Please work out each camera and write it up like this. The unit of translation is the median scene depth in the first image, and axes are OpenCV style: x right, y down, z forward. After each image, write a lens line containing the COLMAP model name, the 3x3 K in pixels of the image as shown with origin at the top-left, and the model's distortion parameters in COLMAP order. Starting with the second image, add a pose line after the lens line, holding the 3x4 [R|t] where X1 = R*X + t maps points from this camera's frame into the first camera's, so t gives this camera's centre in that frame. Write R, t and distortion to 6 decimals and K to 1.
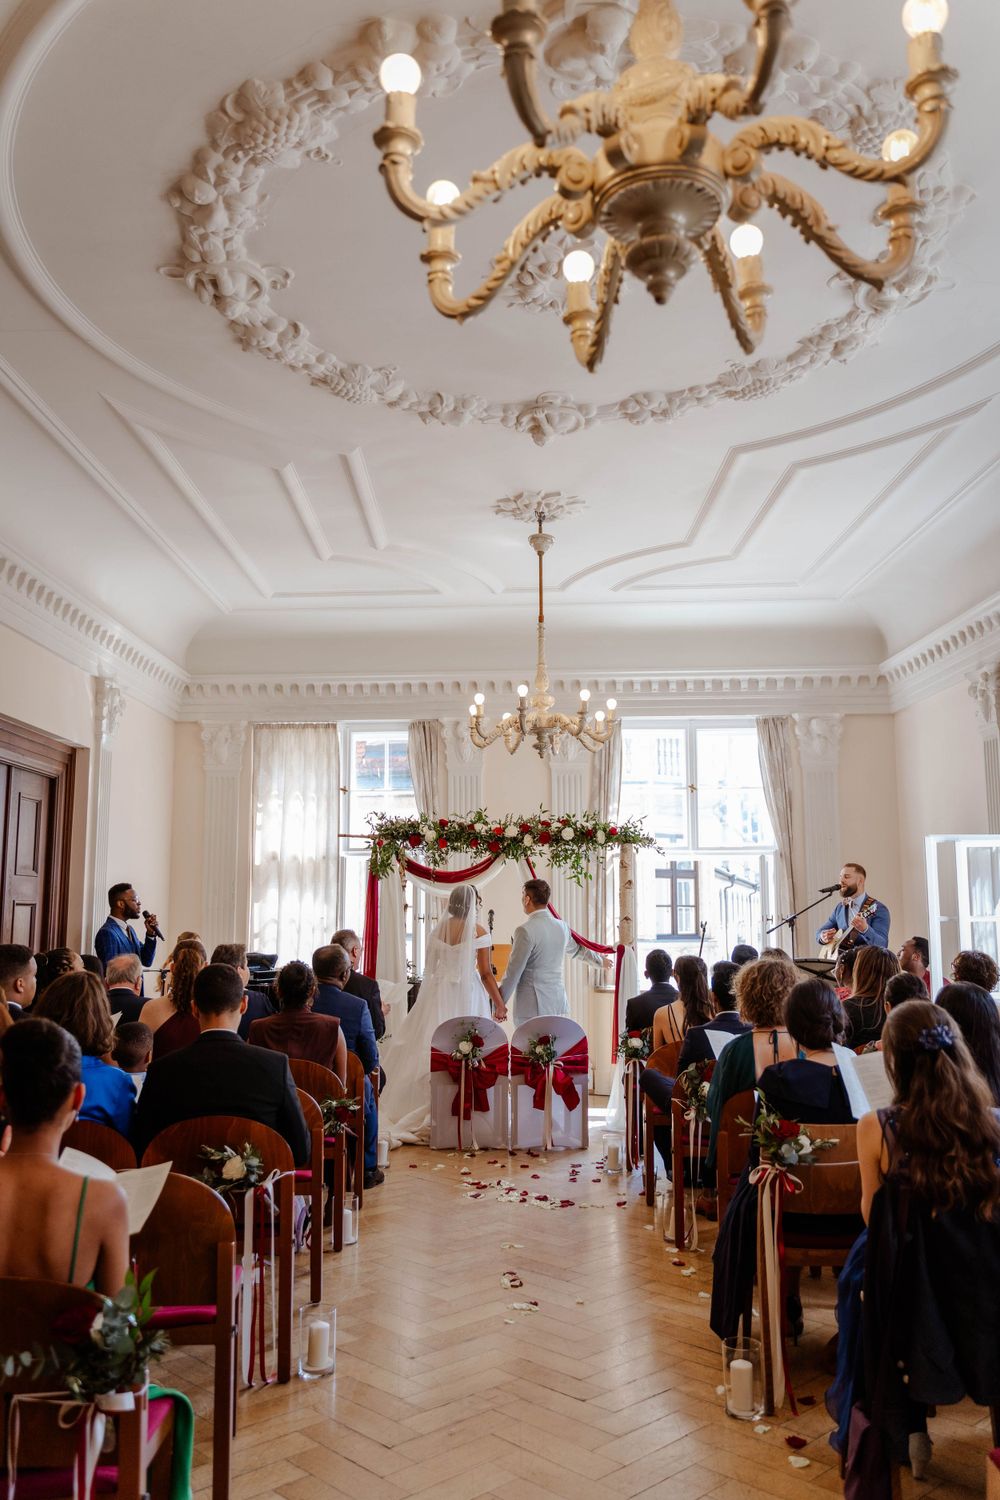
lens RADIAL K [[1194.5, 0, 500.0], [0, 1194.5, 750.0], [0, 0, 1]] dist [-0.004825, -0.000549]
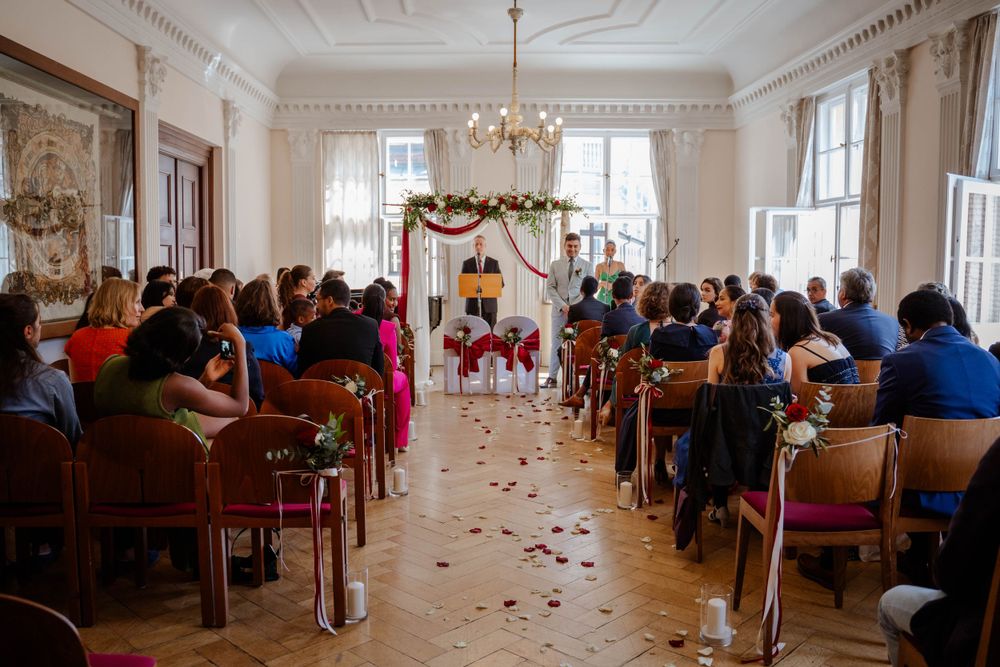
lens RADIAL K [[833.5, 0, 515.3], [0, 833.5, 332.2], [0, 0, 1]] dist [-0.089801, 0.092897]
pose [[0.998375, -0.001260, 0.056972, -0.023619], [-0.011094, 0.976327, 0.216015, -0.001981], [-0.055896, -0.216296, 0.974727, -0.109007]]
